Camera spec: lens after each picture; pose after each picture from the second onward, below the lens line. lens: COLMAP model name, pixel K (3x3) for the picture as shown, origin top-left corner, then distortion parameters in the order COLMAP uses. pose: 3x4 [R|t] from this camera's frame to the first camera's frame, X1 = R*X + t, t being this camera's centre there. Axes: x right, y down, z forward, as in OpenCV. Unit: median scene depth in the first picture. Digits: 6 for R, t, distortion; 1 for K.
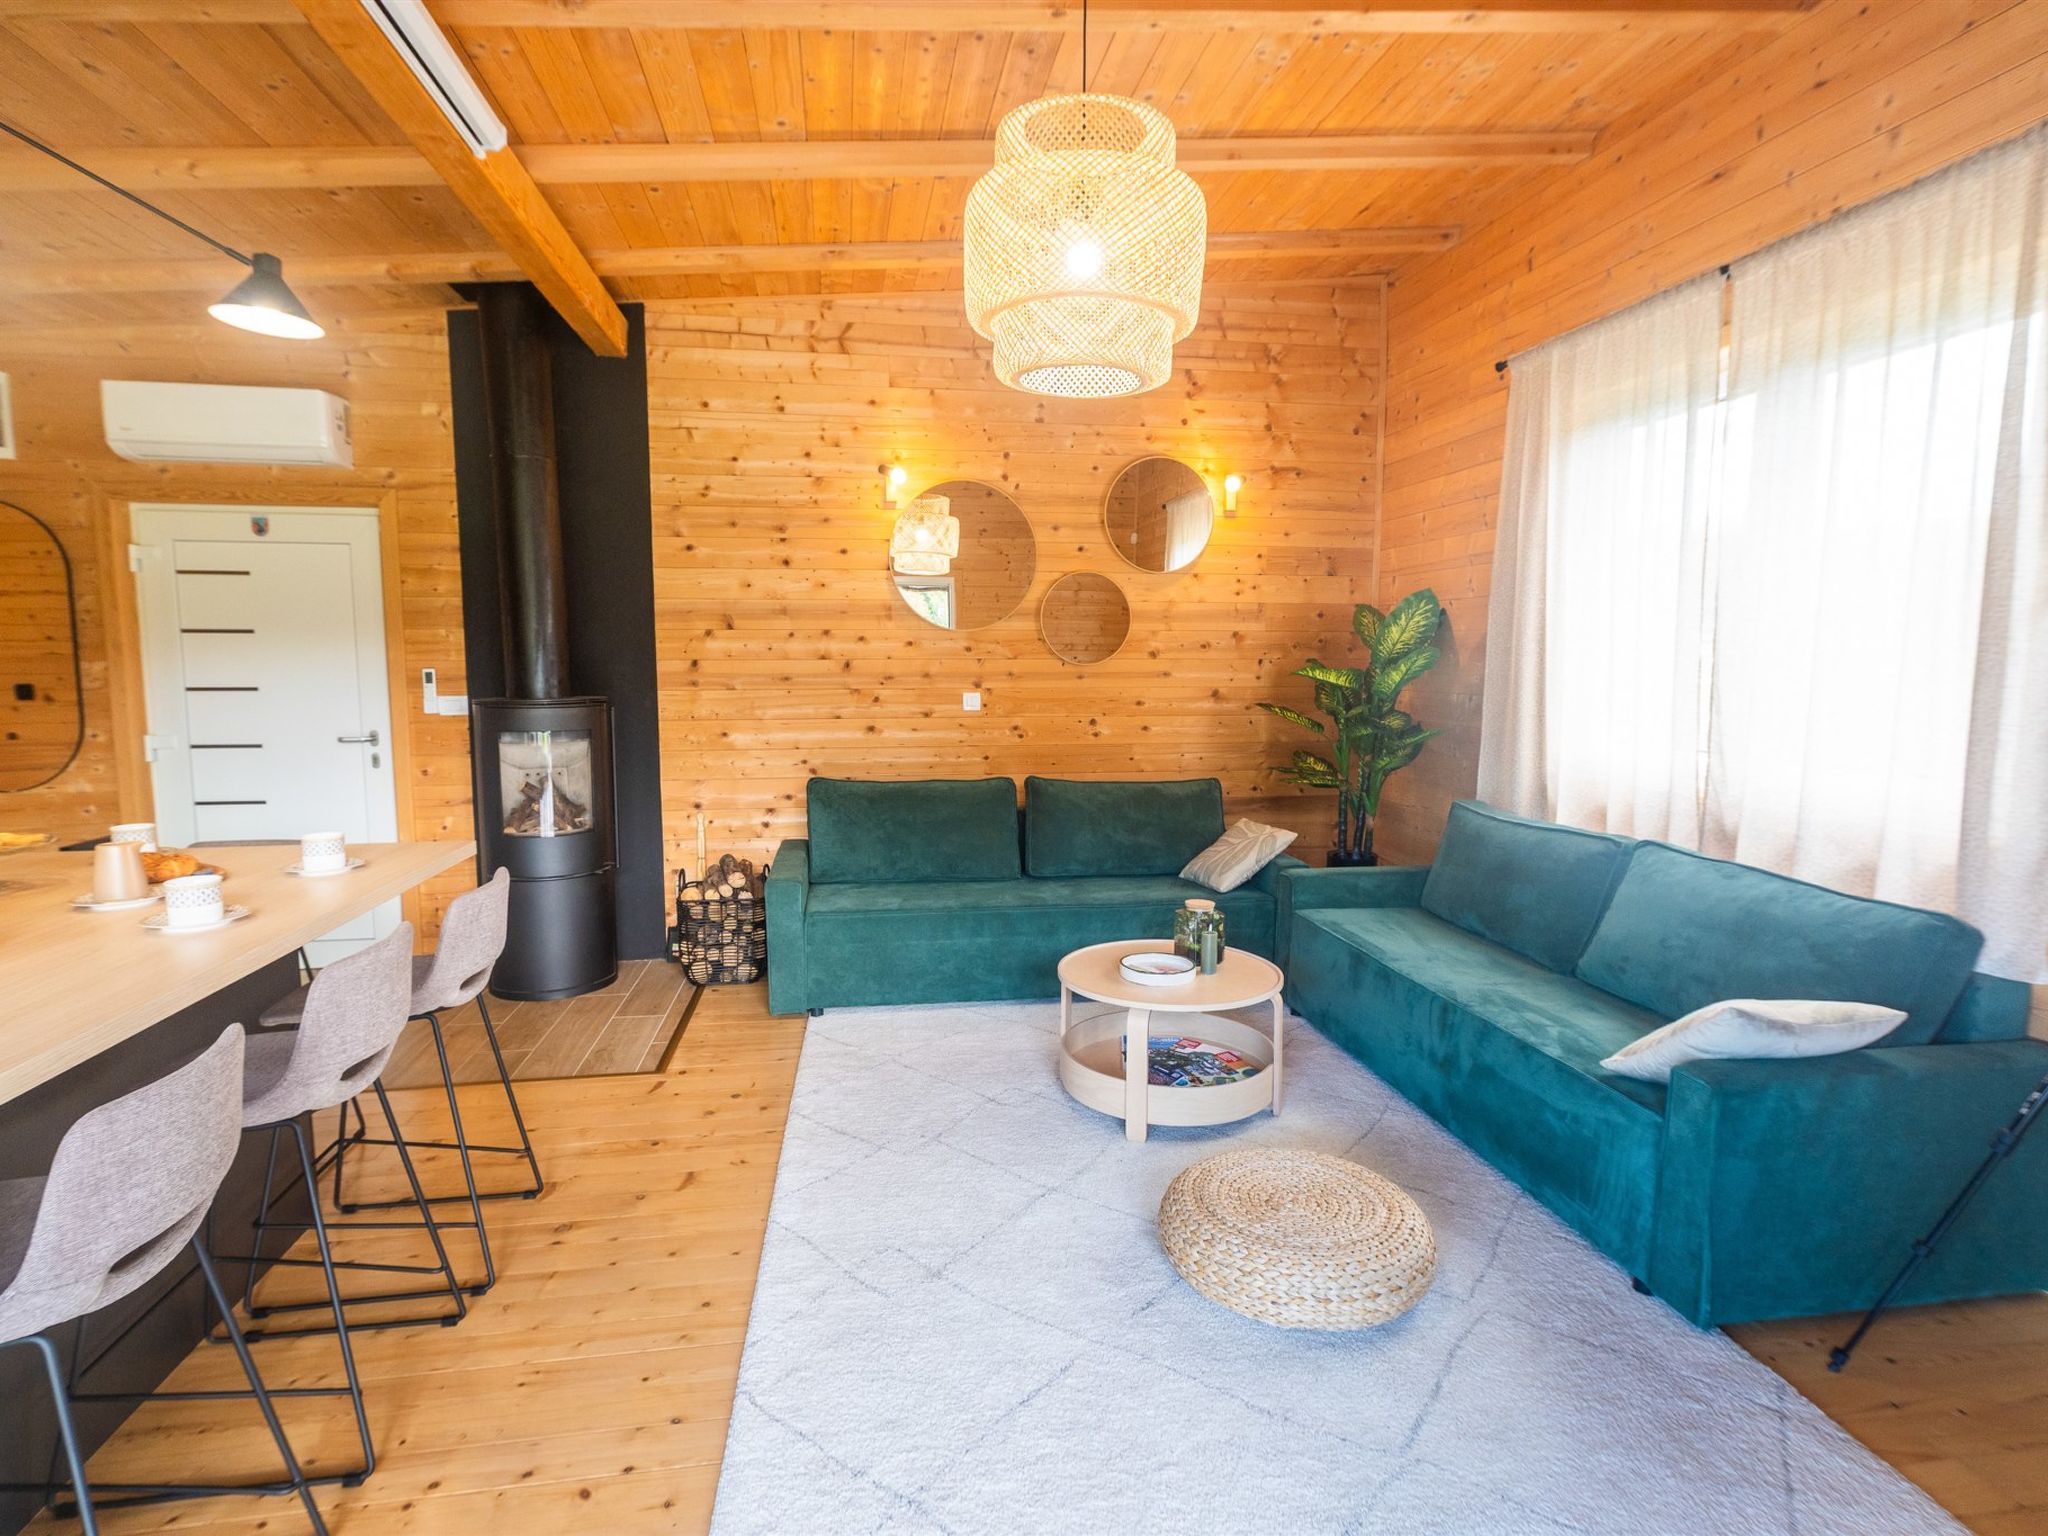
lens RADIAL K [[1041.6, 0, 1024.0], [0, 1041.6, 768.0], [0, 0, 1]] dist [0.003392, 0.001787]
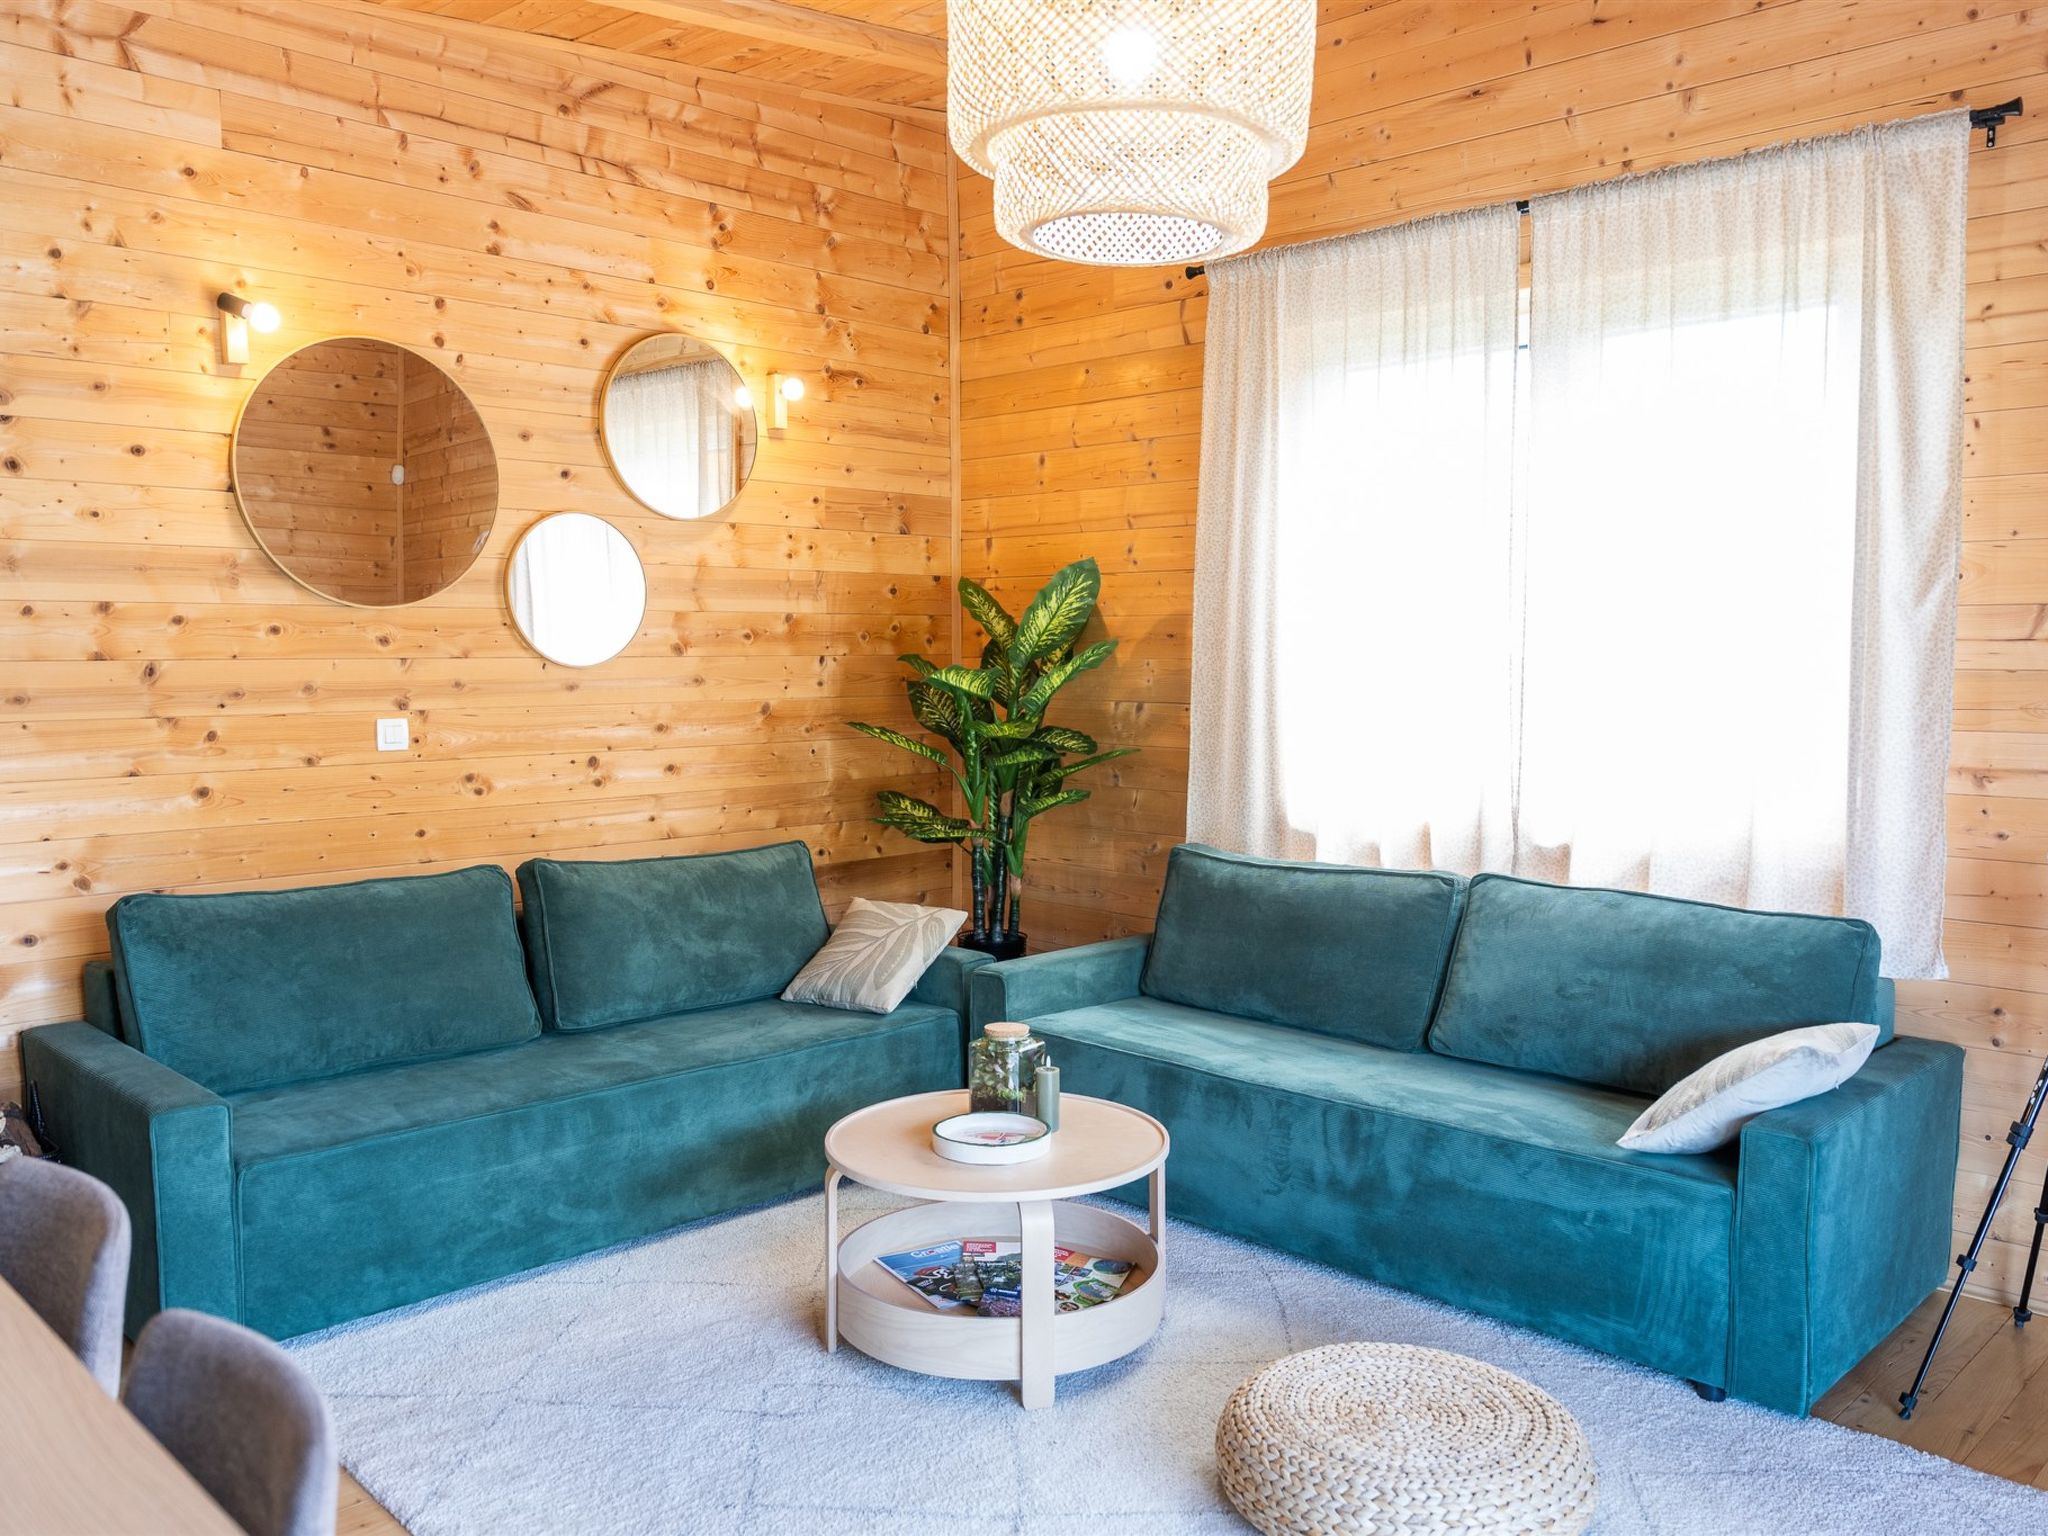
lens RADIAL K [[1593.4, 0, 1024.0], [0, 1593.4, 768.0], [0, 0, 1]] dist [-0.002612, -0.006595]
pose [[0.813447, -0.045523, 0.579855, -0.299851], [0.064020, 0.997883, -0.011470, -0.016108], [-0.578105, 0.046452, 0.814639, 0.125997]]
